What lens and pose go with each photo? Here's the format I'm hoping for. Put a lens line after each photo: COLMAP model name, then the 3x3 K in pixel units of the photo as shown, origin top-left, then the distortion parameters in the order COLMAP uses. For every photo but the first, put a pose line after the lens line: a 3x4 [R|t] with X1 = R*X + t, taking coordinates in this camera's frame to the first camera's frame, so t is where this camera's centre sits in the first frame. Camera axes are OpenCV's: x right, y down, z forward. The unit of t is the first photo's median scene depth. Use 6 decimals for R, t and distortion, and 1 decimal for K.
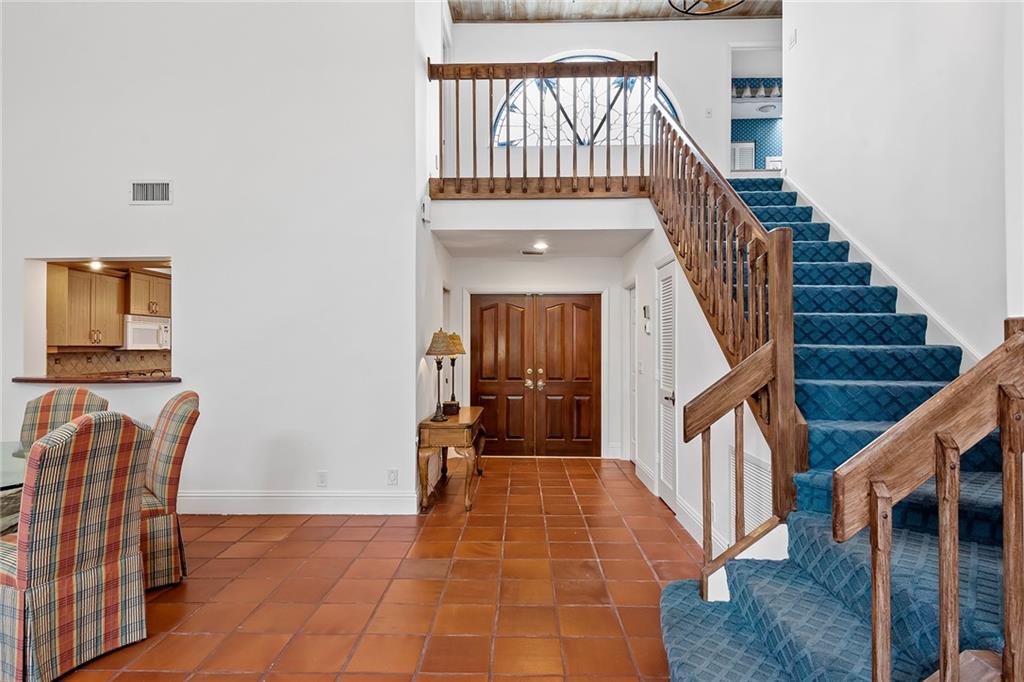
lens RADIAL K [[561.0, 0, 511.2], [0, 561.0, 342.1], [0, 0, 1]] dist [0.032194, -0.019121]
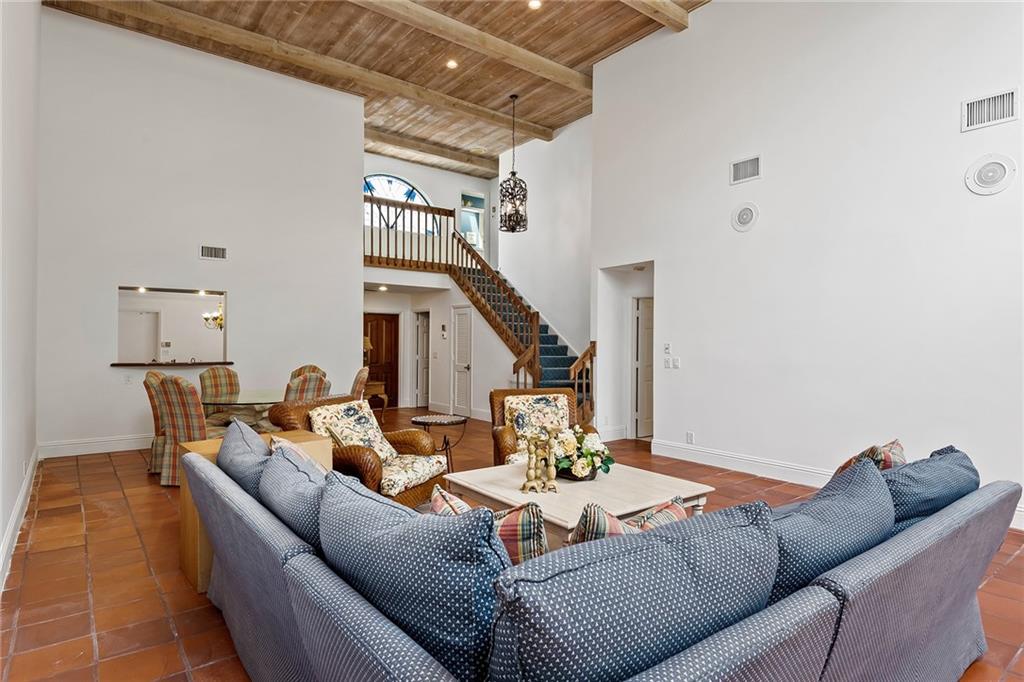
lens RADIAL K [[561.0, 0, 509.1], [0, 561.0, 341.5], [0, 0, 1]] dist [0.032194, -0.019121]
pose [[0.782416, 0.008399, 0.622699, -0.987892], [-0.009108, 0.999956, -0.002043, -0.003218], [-0.622689, -0.004073, 0.782459, -0.868668]]
